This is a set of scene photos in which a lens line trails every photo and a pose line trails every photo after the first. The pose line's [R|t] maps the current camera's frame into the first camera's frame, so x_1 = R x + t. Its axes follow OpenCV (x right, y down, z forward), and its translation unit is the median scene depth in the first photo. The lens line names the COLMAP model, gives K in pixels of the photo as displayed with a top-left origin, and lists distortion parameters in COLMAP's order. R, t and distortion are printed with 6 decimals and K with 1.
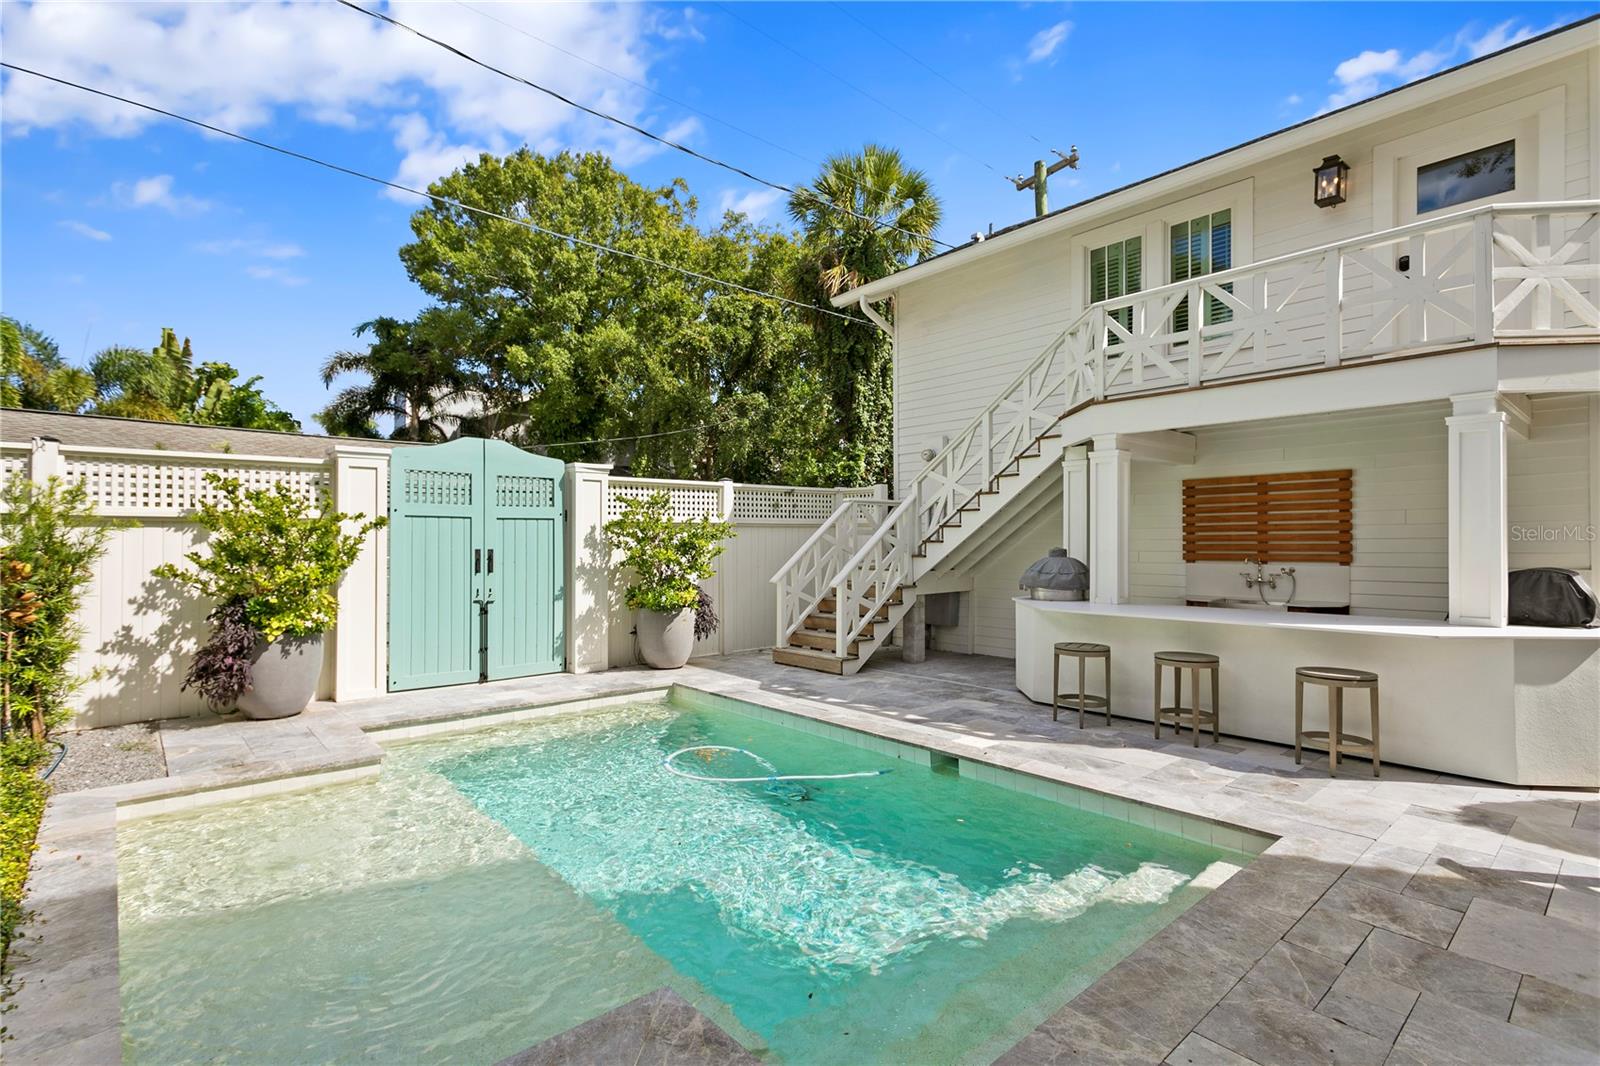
lens RADIAL K [[751.5, 0, 782.3], [0, 751.5, 537.5], [0, 0, 1]] dist [-0.001371, 0.002468]
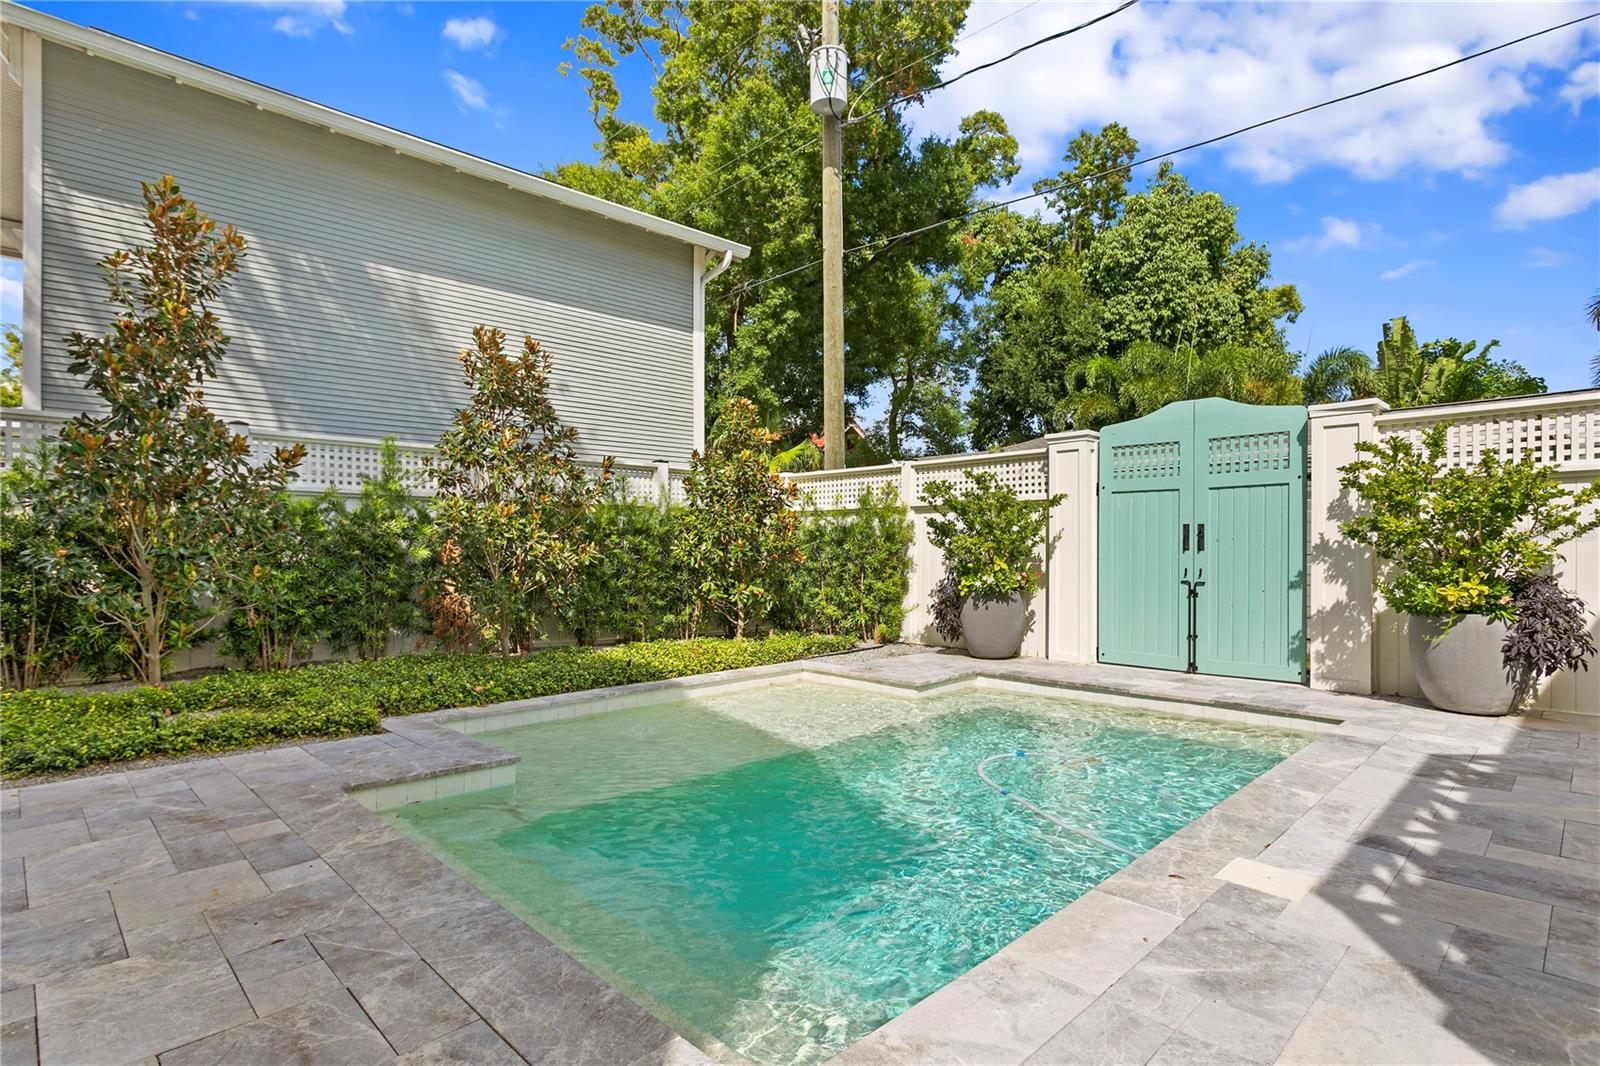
lens RADIAL K [[804.4, 0, 784.8], [0, 804.4, 546.0], [0, 0, 1]] dist [-0.008843, 0.003945]
pose [[0.061446, -0.002938, -0.998106, 0.523717], [0.008337, 0.999962, -0.002430, 0.039943], [0.998076, -0.008172, 0.061469, 0.459429]]
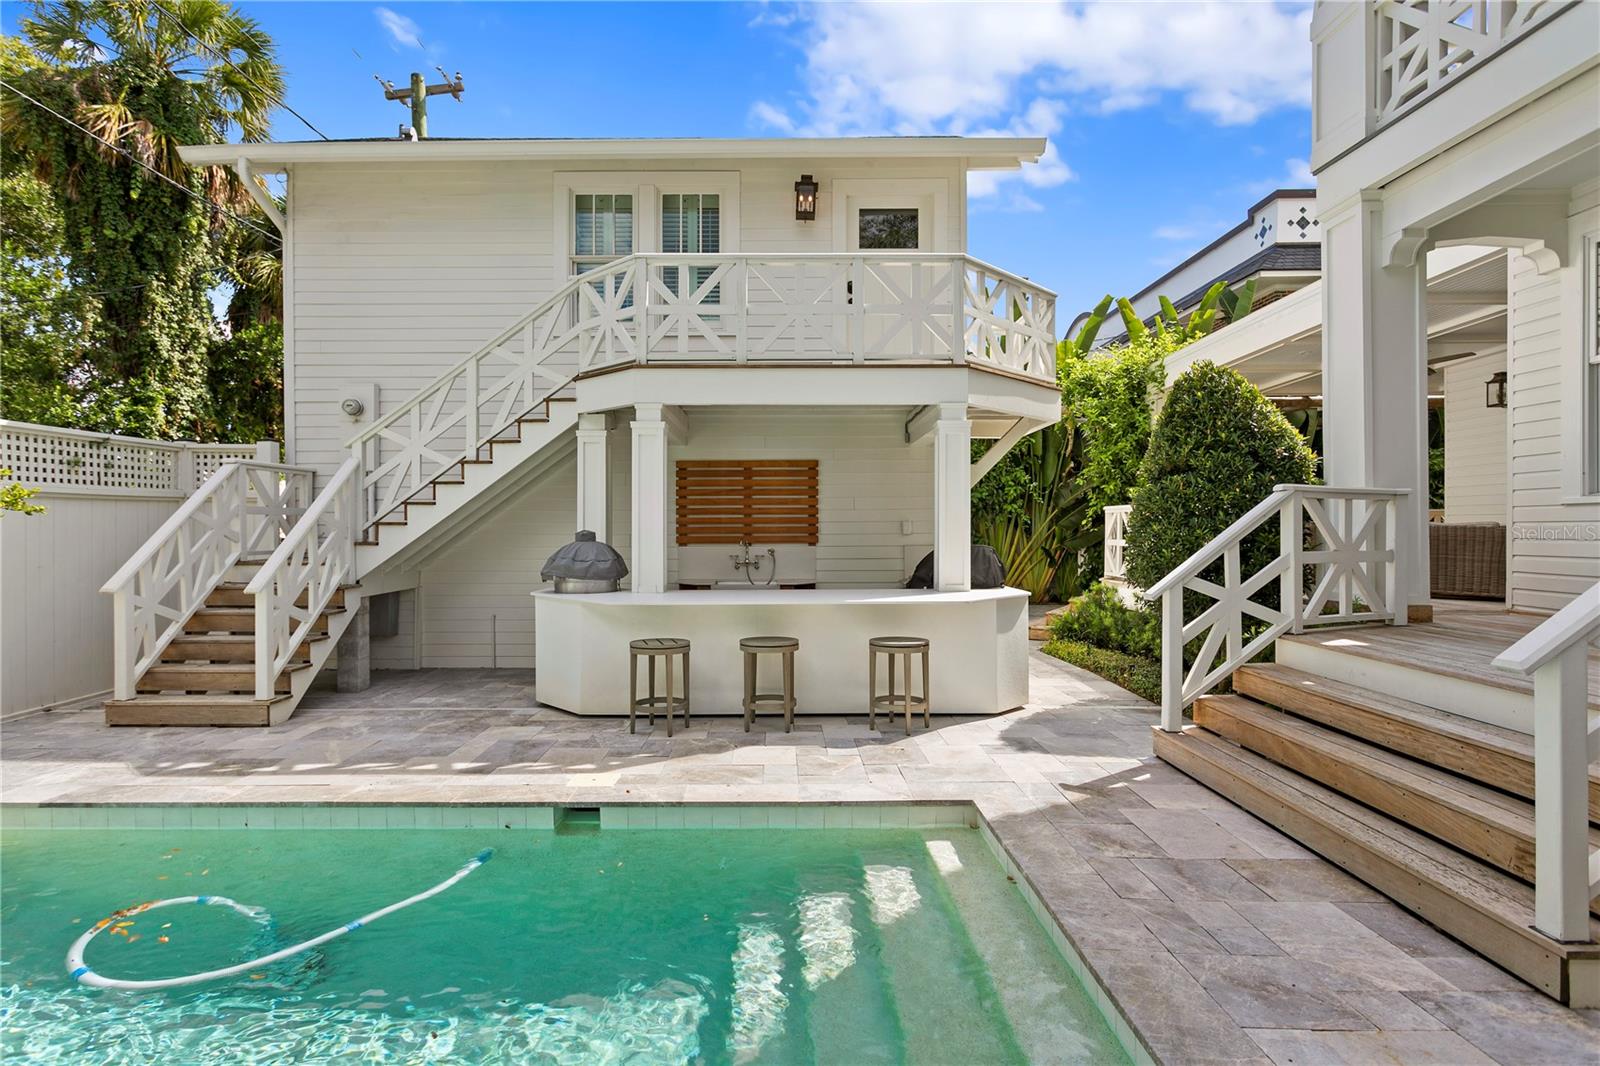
lens RADIAL K [[804.4, 0, 778.1], [0, 804.4, 538.3], [0, 0, 1]] dist [-0.008843, 0.003945]
pose [[0.654134, -0.008885, 0.756326, -0.168340], [-0.004212, 0.999873, 0.015389, 0.006776], [-0.756367, -0.013252, 0.654013, 0.221146]]
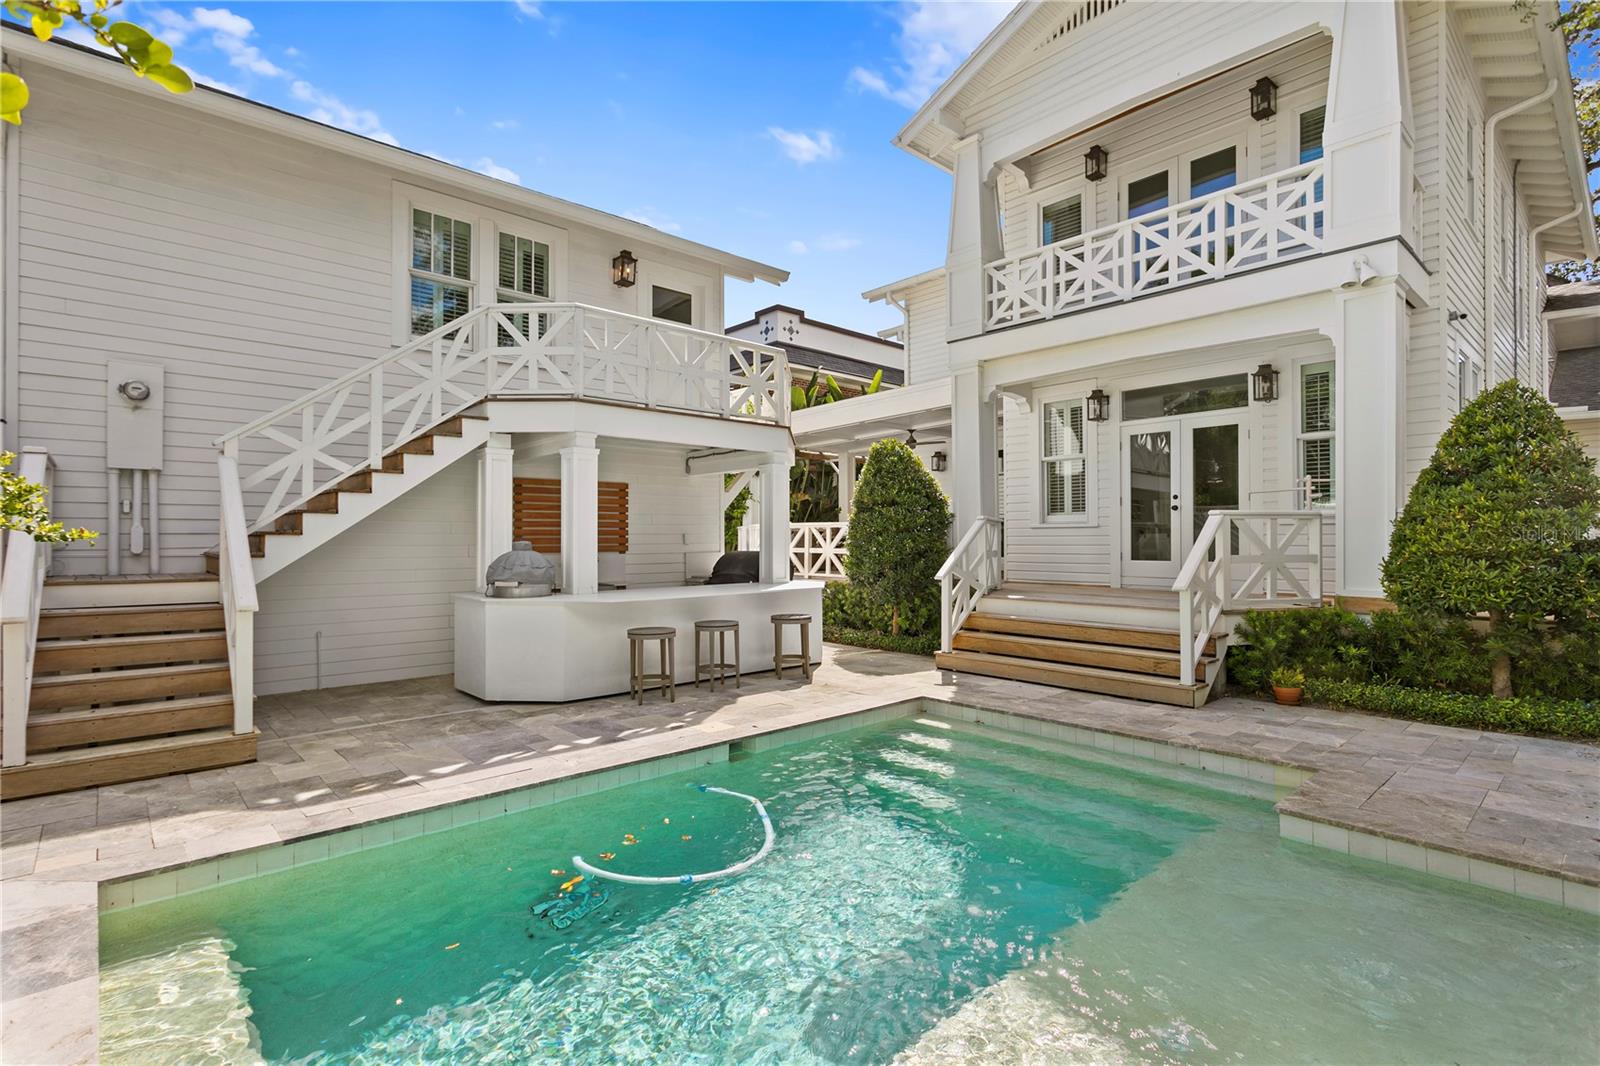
lens RADIAL K [[751.5, 0, 779.8], [0, 751.5, 533.2], [0, 0, 1]] dist [-0.001371, 0.002468]
pose [[-0.011241, 0.010086, 0.999886, -0.538819], [-0.005800, 0.999932, -0.010152, 0.011148], [-0.999920, -0.005913, -0.011181, 0.638687]]
